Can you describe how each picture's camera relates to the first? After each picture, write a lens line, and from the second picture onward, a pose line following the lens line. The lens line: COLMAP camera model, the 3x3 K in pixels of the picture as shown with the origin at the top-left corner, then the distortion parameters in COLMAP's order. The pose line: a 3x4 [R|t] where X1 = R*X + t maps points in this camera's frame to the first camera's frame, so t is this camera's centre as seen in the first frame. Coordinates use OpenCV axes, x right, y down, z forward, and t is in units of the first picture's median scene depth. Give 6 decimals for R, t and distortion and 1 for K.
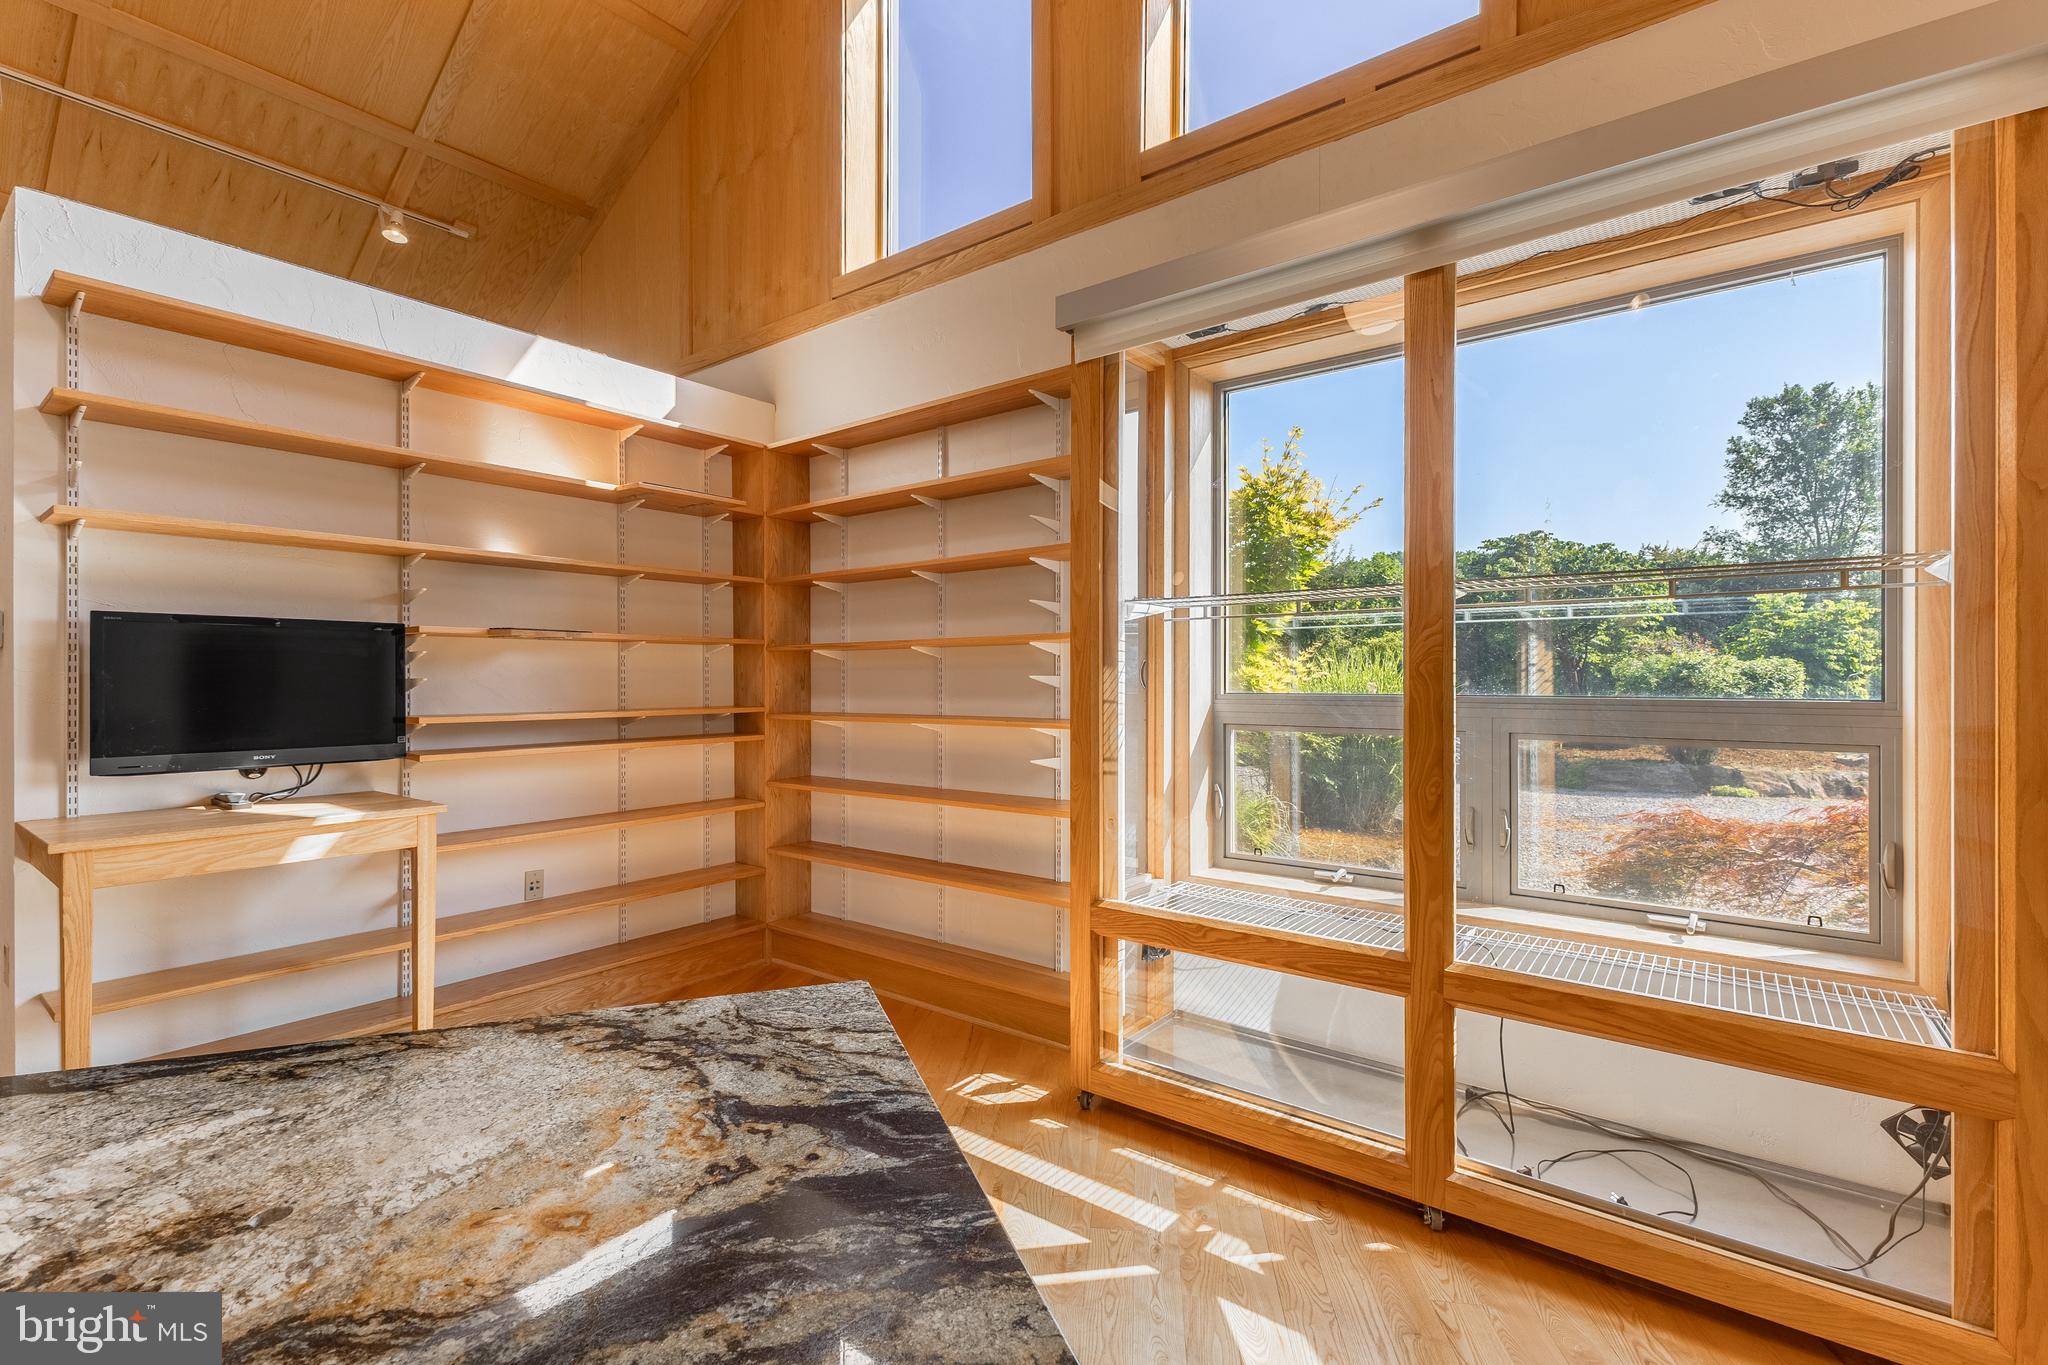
lens RADIAL K [[879.8, 0, 1021.8], [0, 879.8, 677.2], [0, 0, 1]] dist [0.006593, -0.000293]
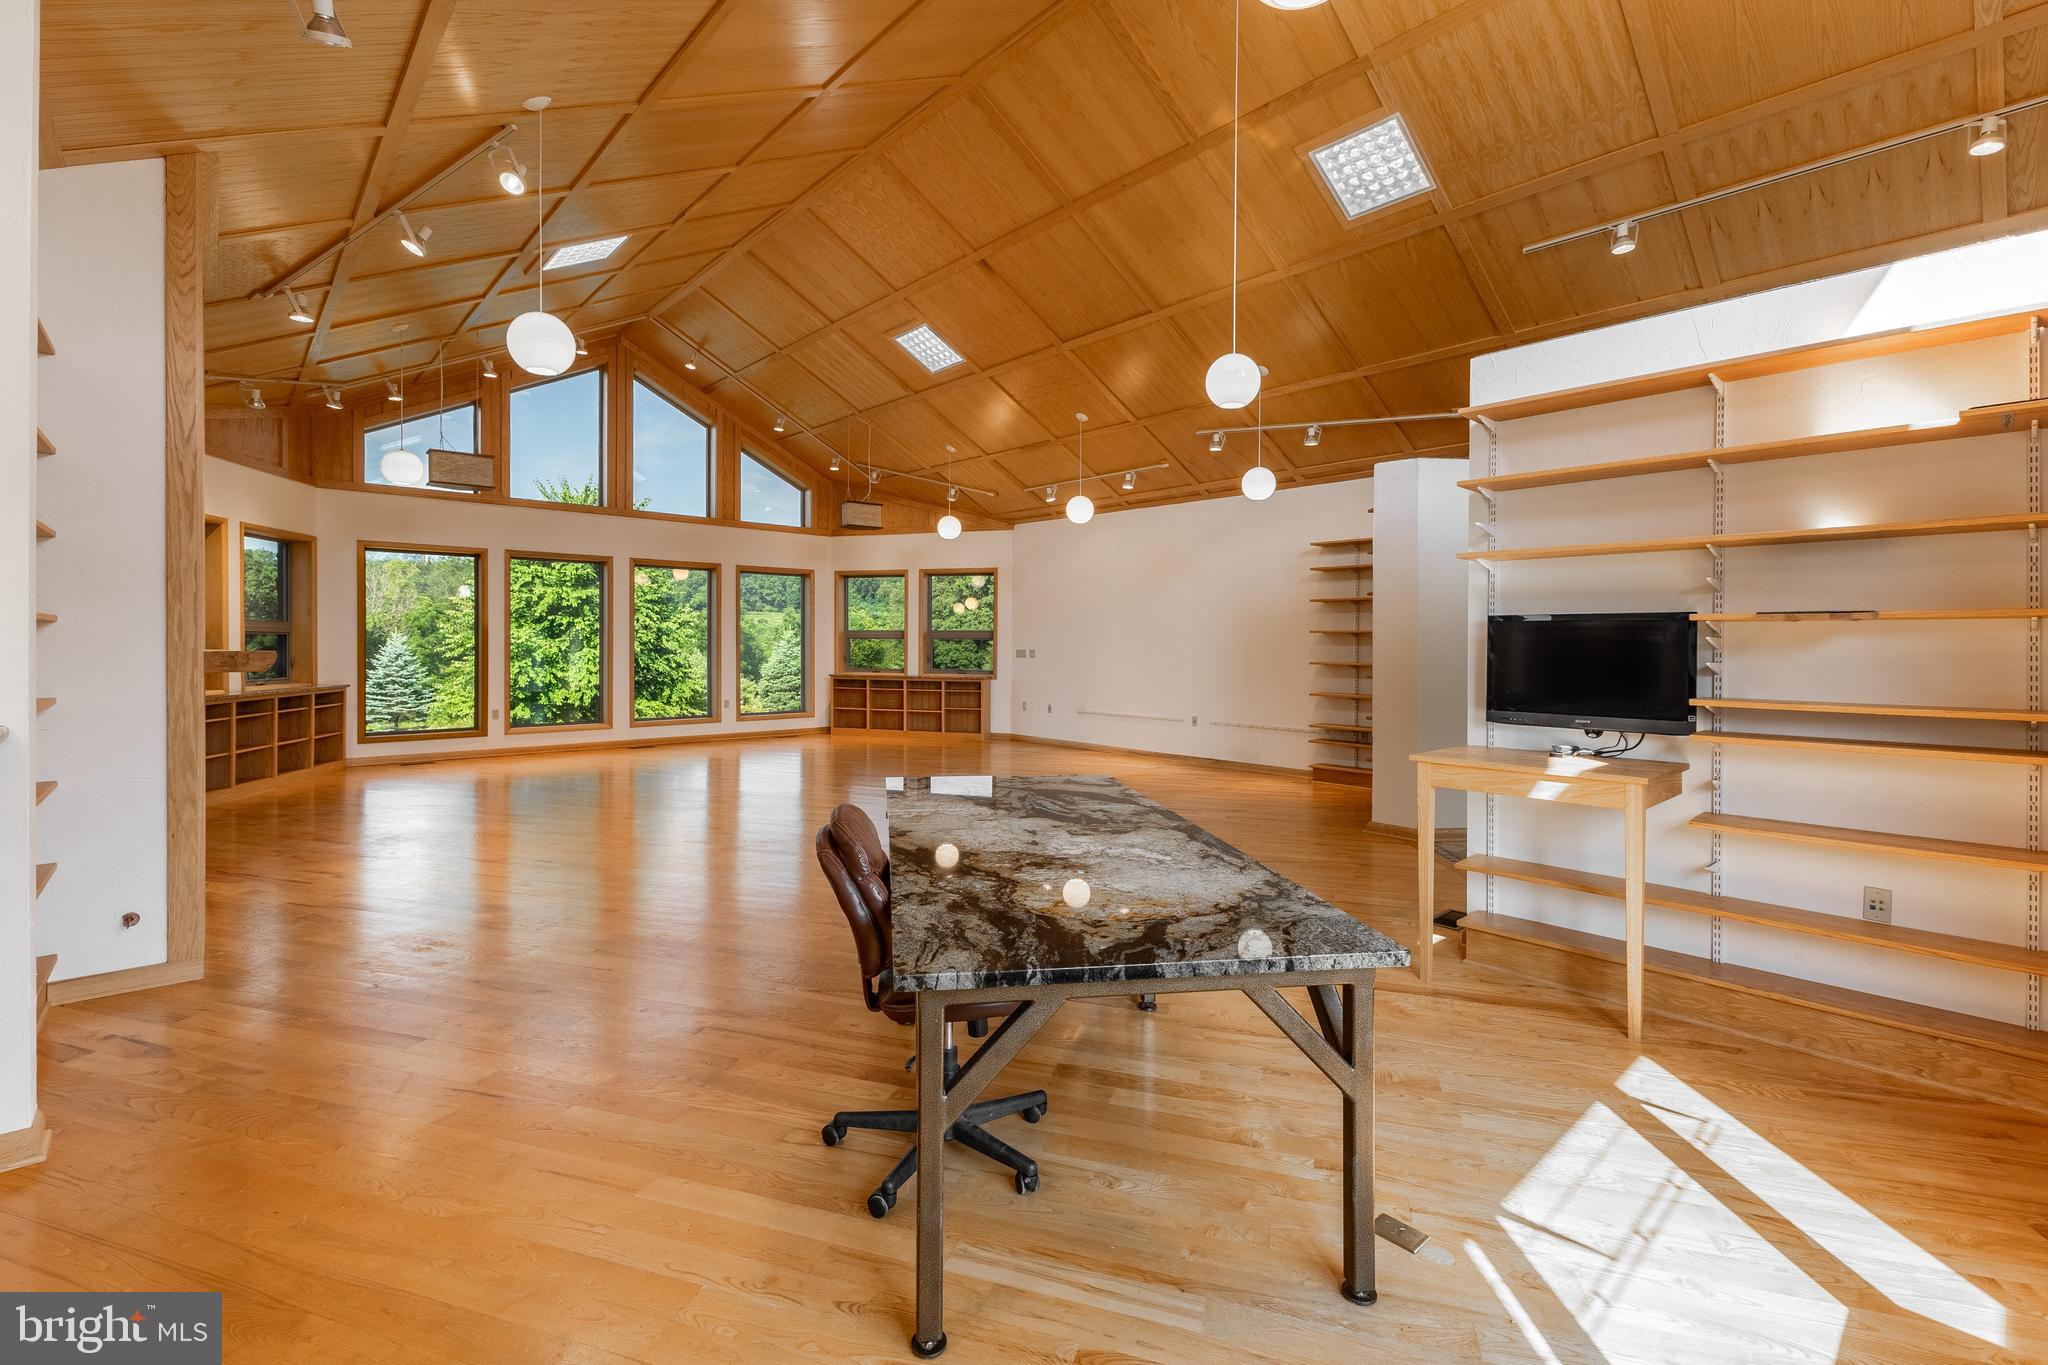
lens RADIAL K [[910.4, 0, 1028.7], [0, 910.4, 651.5], [0, 0, 1]] dist [-0.000406, -0.000258]
pose [[-0.161041, 0.009446, -0.986903, 1.227989], [-0.005917, 0.999927, 0.010536, -0.044841], [0.986930, 0.007536, -0.160973, 0.864285]]
